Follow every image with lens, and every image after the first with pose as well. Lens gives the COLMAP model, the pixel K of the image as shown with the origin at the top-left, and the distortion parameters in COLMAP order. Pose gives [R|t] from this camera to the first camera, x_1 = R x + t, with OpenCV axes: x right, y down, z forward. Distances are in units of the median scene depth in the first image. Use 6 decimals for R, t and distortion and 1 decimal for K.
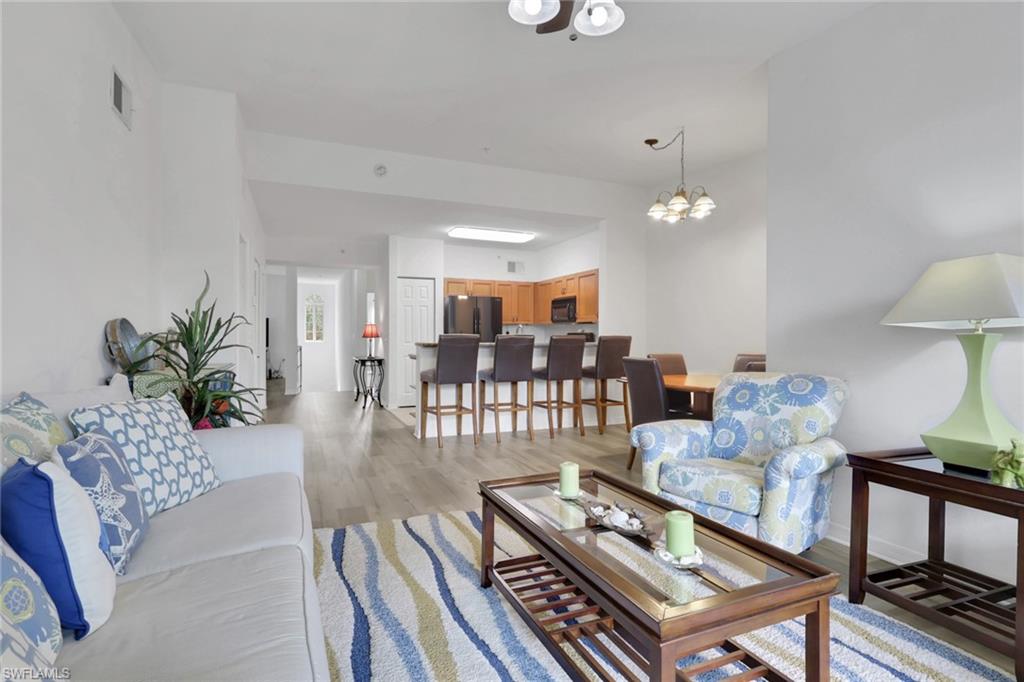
lens RADIAL K [[455.7, 0, 498.2], [0, 455.7, 330.6], [0, 0, 1]] dist [-0.000315, -0.000003]
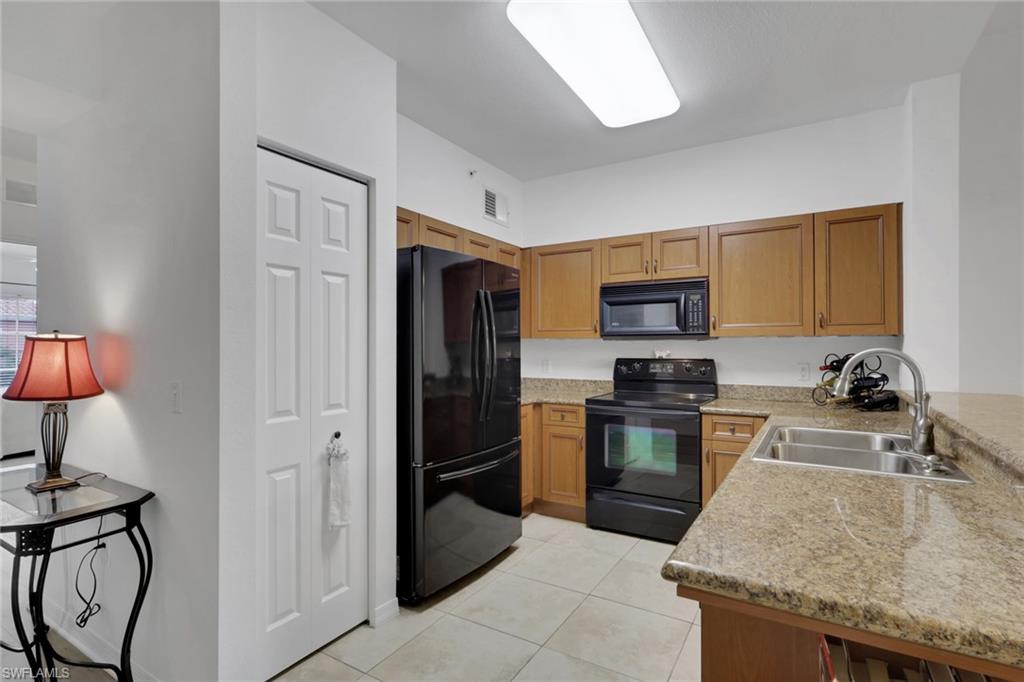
lens RADIAL K [[511.4, 0, 545.0], [0, 511.4, 337.9], [0, 0, 1]] dist [-0.004018, -0.000777]
pose [[0.810089, 0.005652, 0.586280, -0.235054], [-0.001479, 0.999970, -0.007597, -0.012561], [-0.586305, 0.005287, 0.810073, 0.661104]]
